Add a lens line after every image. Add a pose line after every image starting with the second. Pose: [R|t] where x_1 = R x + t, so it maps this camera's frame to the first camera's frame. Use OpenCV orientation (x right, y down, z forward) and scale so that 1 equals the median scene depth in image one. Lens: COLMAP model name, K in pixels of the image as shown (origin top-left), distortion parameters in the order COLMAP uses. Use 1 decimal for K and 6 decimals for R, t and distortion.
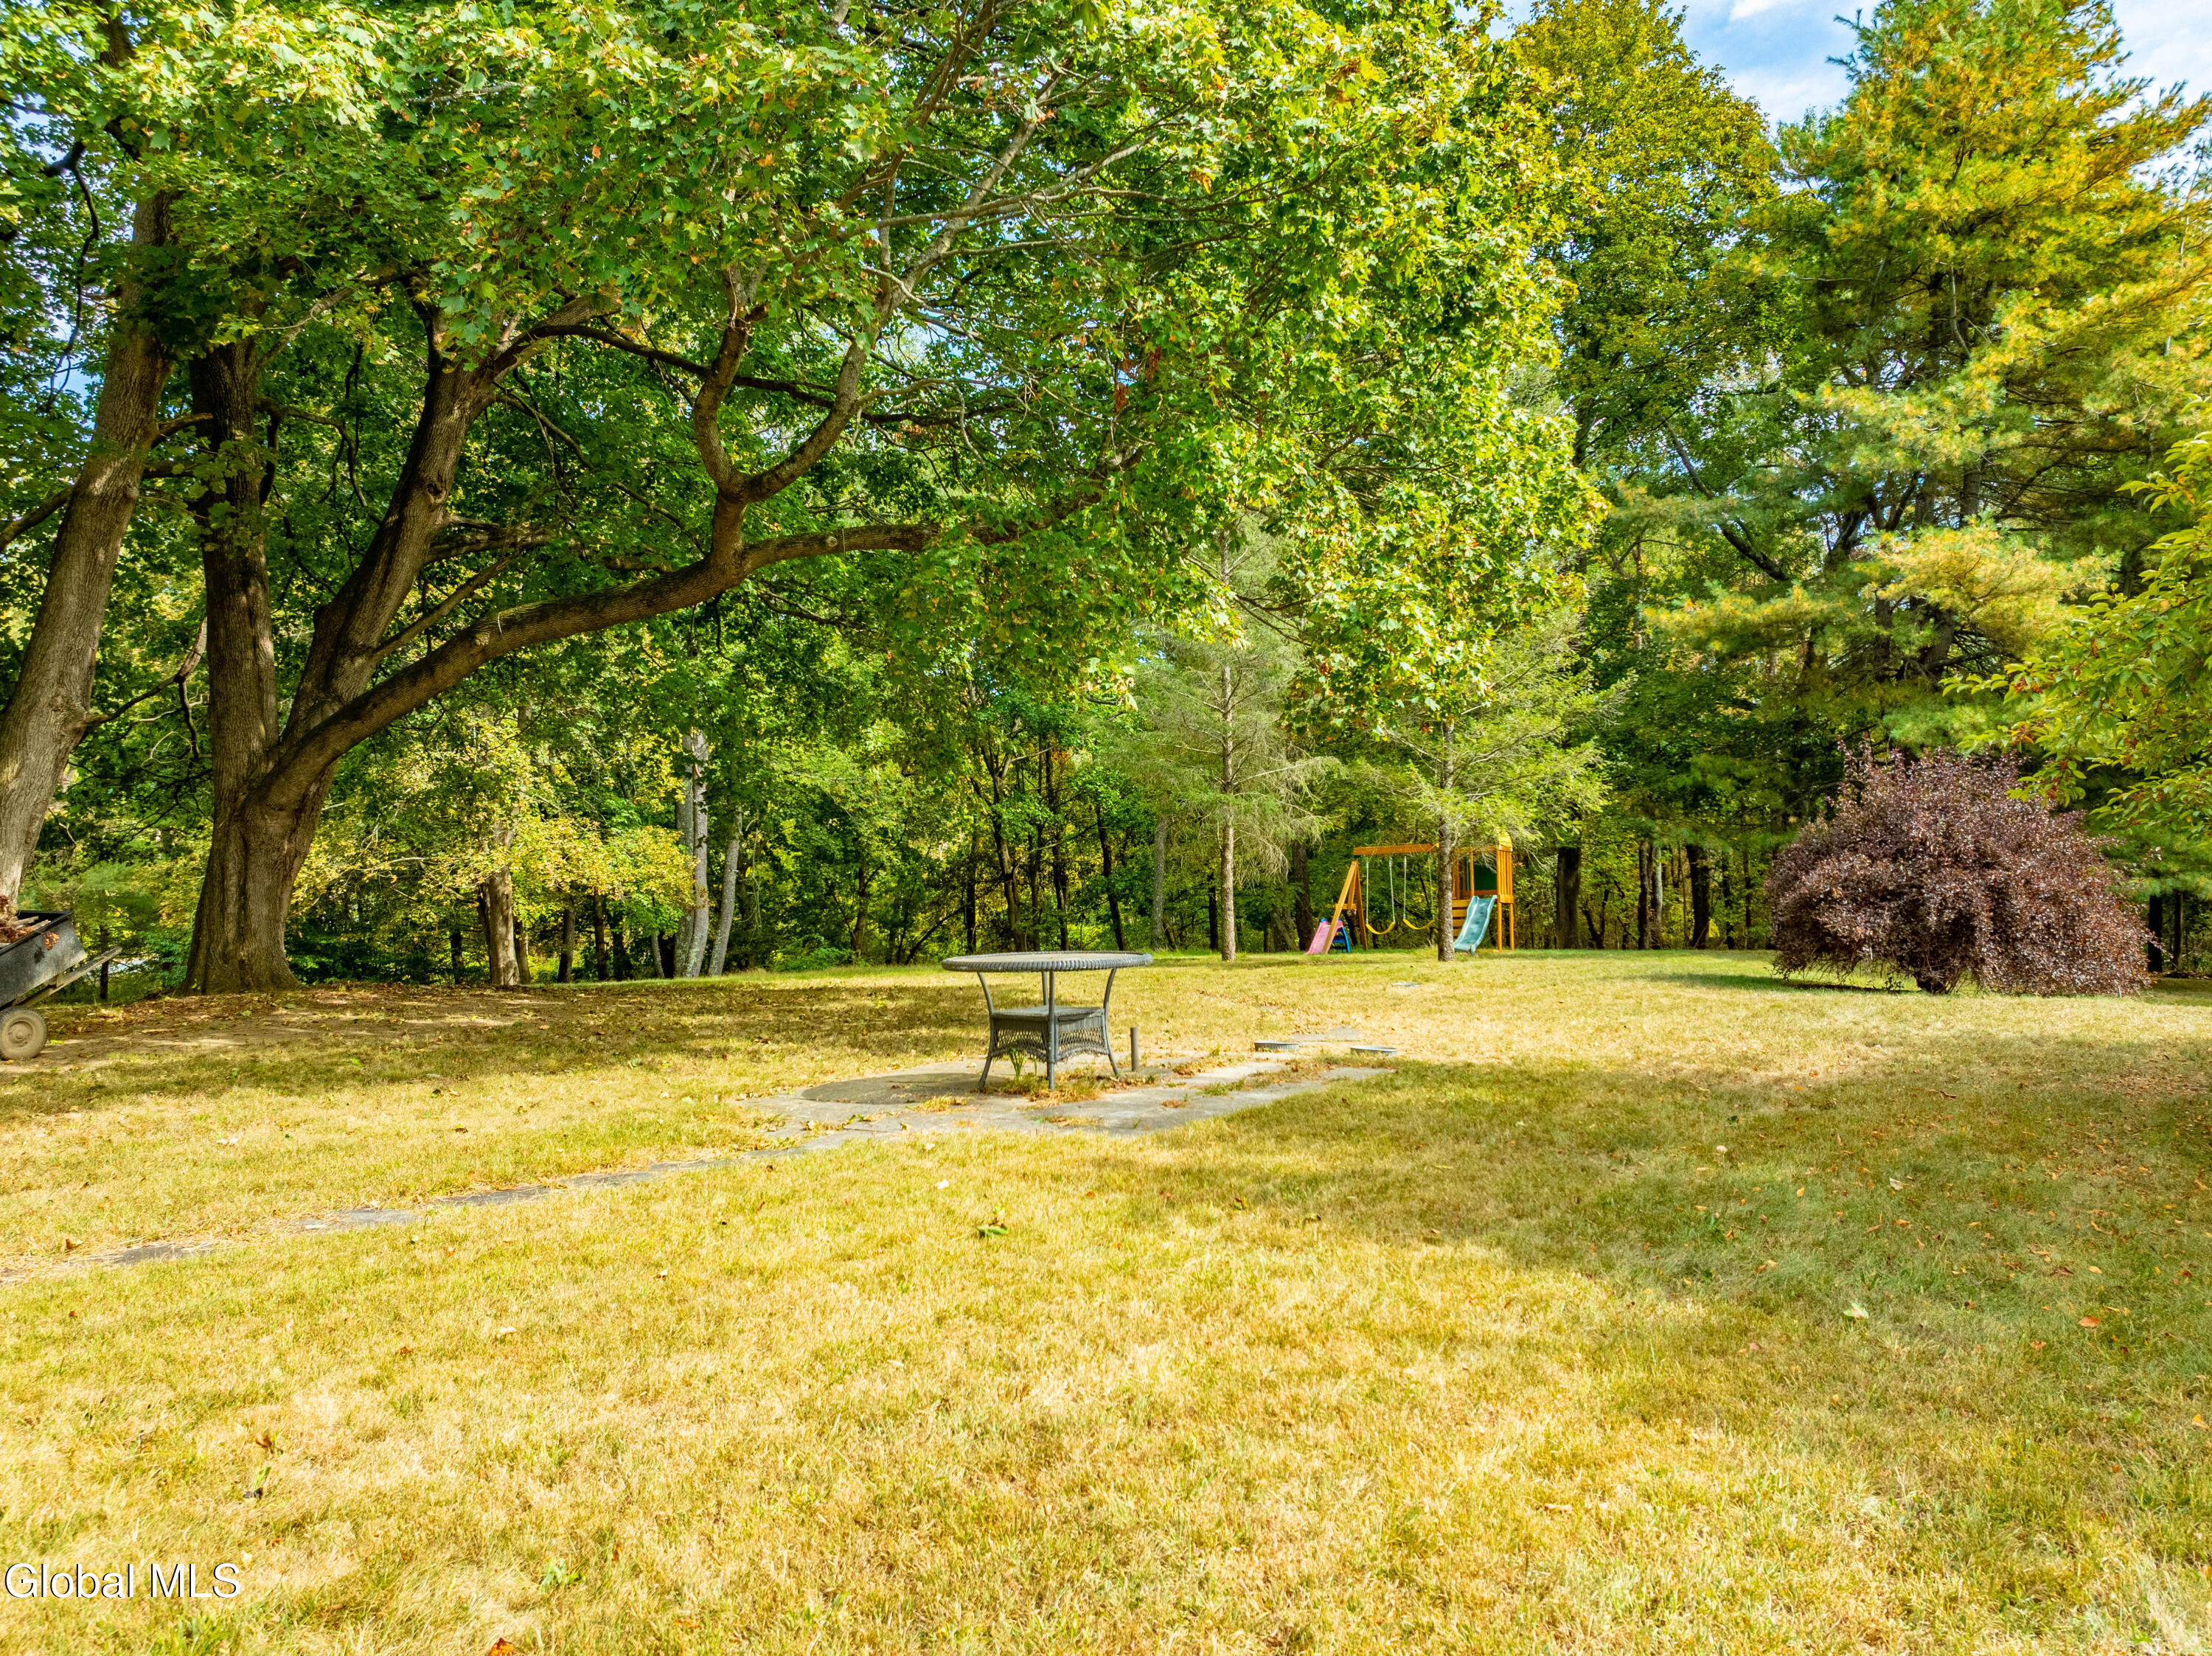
lens RADIAL K [[1562.8, 0, 1071.2], [0, 1562.8, 862.5], [0, 0, 1]] dist [-0.047900, 0.024491]
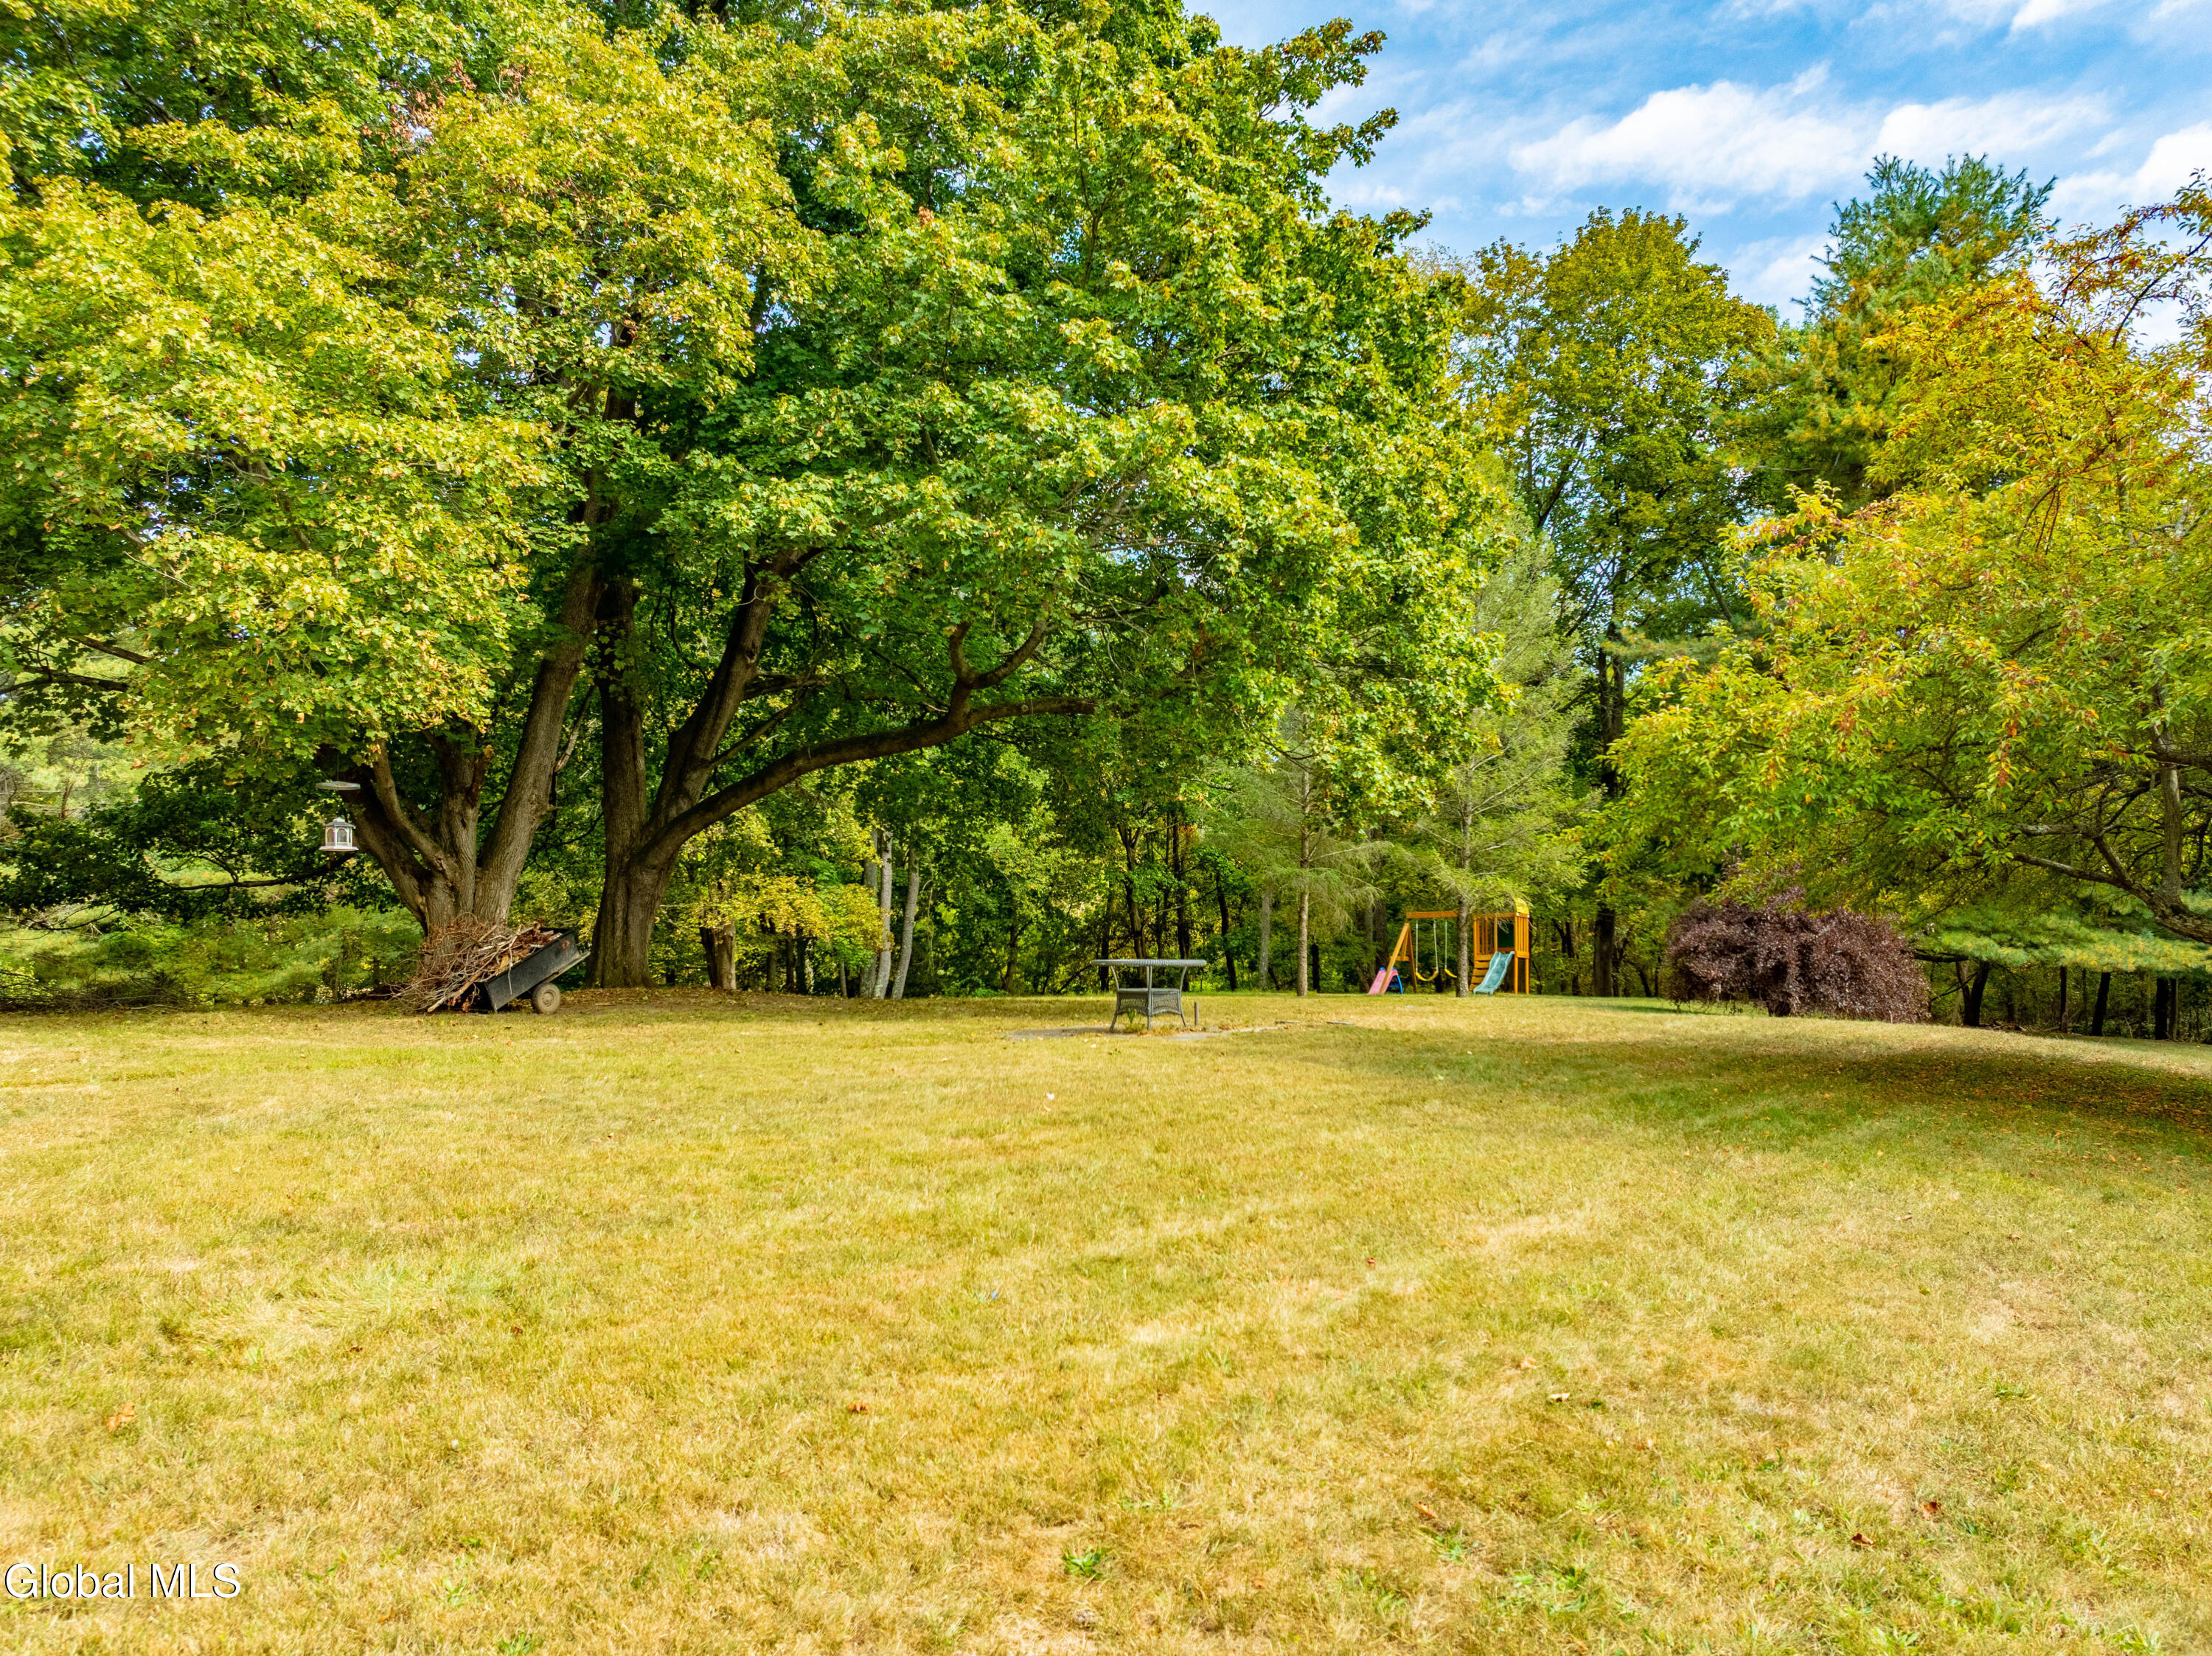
lens RADIAL K [[1539.2, 0, 1097.9], [0, 1539.2, 843.5], [0, 0, 1]] dist [-0.021612, 0.002664]
pose [[0.997402, 0.018218, -0.069701, 0.016295], [-0.021943, 0.998351, -0.053046, 0.006536], [0.068619, 0.054438, 0.996157, -0.275056]]
